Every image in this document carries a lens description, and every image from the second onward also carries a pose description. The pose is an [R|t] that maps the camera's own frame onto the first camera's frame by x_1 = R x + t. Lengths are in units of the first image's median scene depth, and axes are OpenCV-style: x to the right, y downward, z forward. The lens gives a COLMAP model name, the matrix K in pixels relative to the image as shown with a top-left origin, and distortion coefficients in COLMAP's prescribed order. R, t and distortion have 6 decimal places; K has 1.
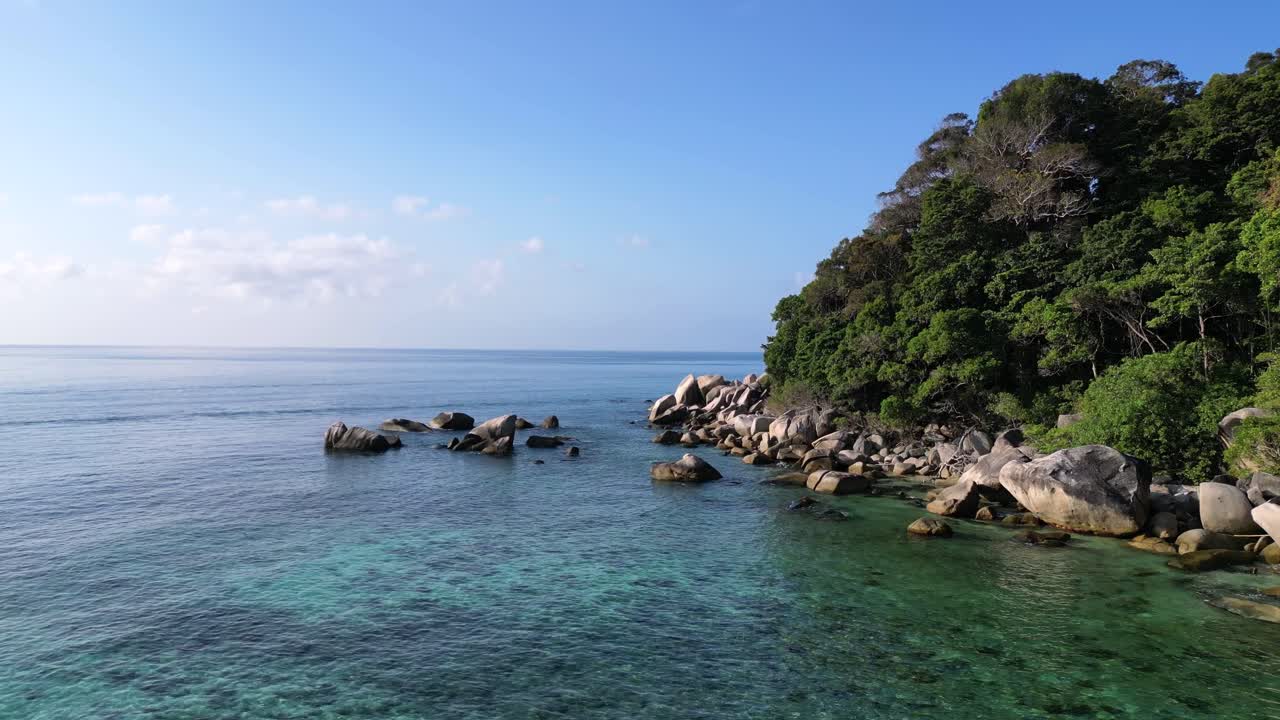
lens RADIAL K [[938.5, 0, 640.0], [0, 938.5, 360.0], [0, 0, 1]] dist [0.078442, -0.073393]
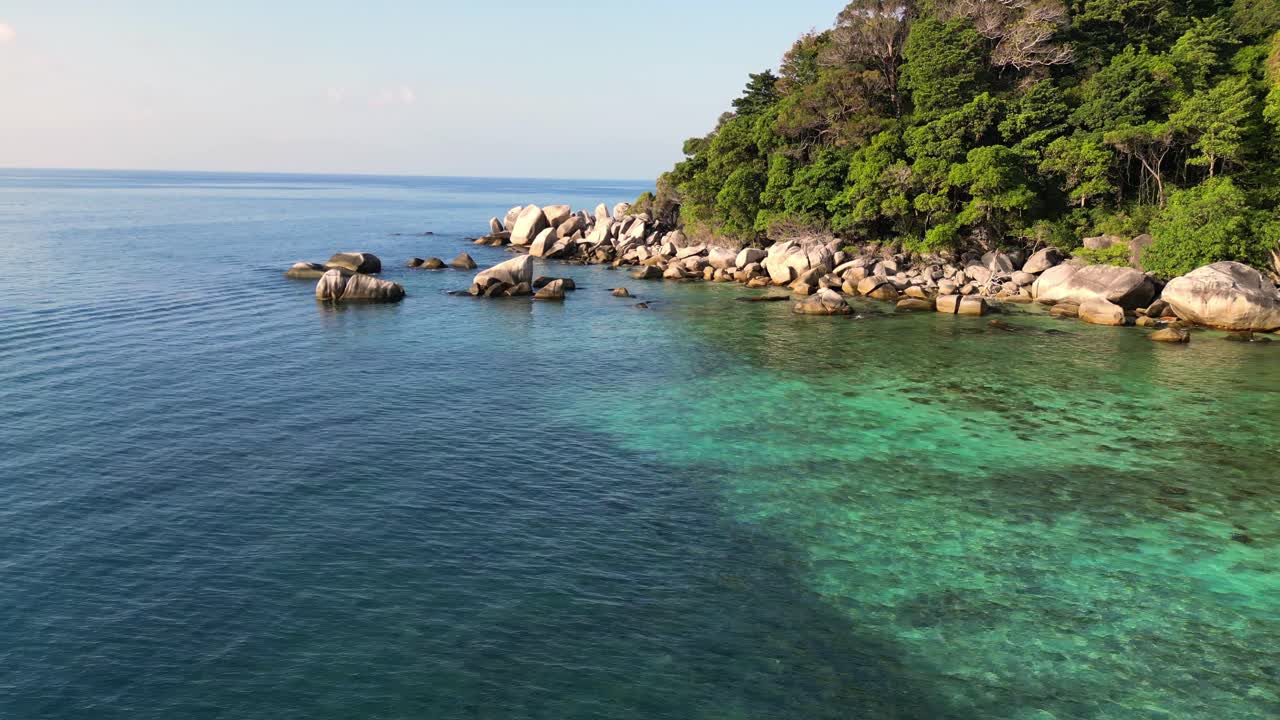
lens RADIAL K [[938.5, 0, 640.0], [0, 938.5, 360.0], [0, 0, 1]] dist [0.078442, -0.073393]
pose [[0.878147, -0.088180, 0.470194, -0.594983], [-0.000106, 0.982829, 0.184518, -0.012062], [-0.478391, -0.162084, 0.863059, 0.185835]]
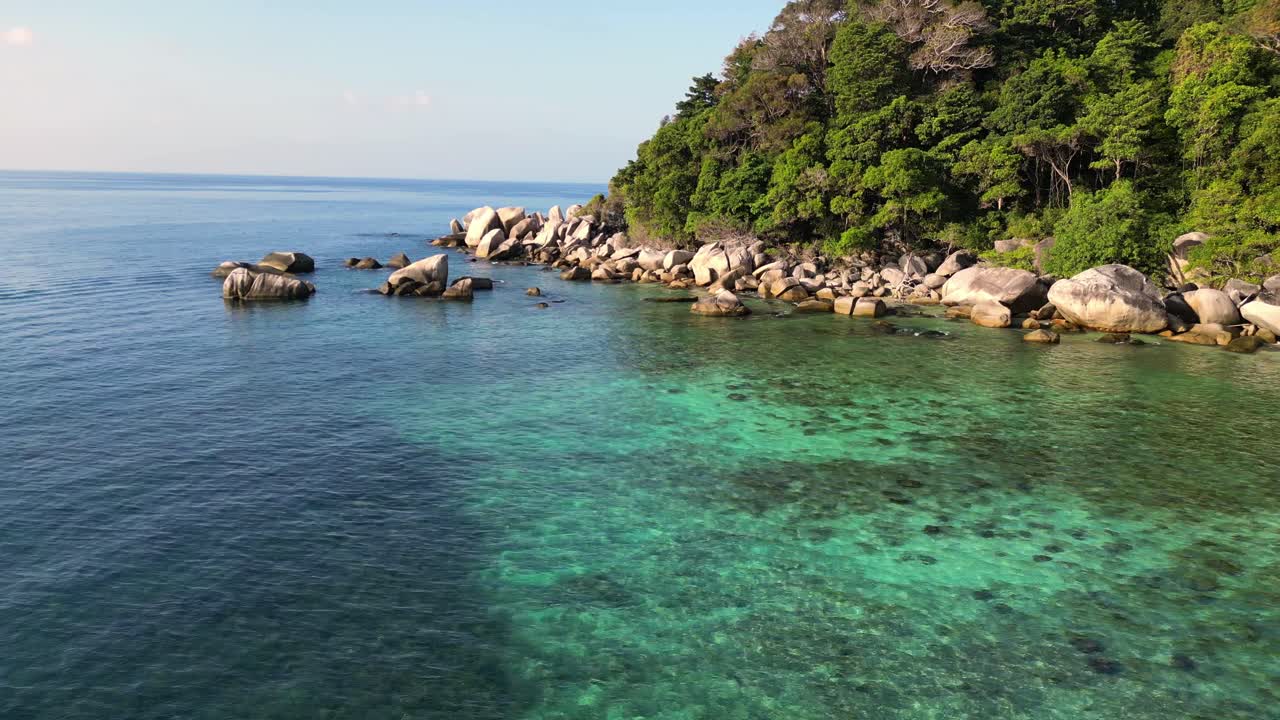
lens RADIAL K [[938.5, 0, 640.0], [0, 938.5, 360.0], [0, 0, 1]] dist [0.078442, -0.073393]
pose [[0.887924, -0.080285, 0.452930, -0.486779], [-0.003029, 0.983609, 0.180290, -0.008878], [-0.459980, -0.161456, 0.873127, 0.117226]]
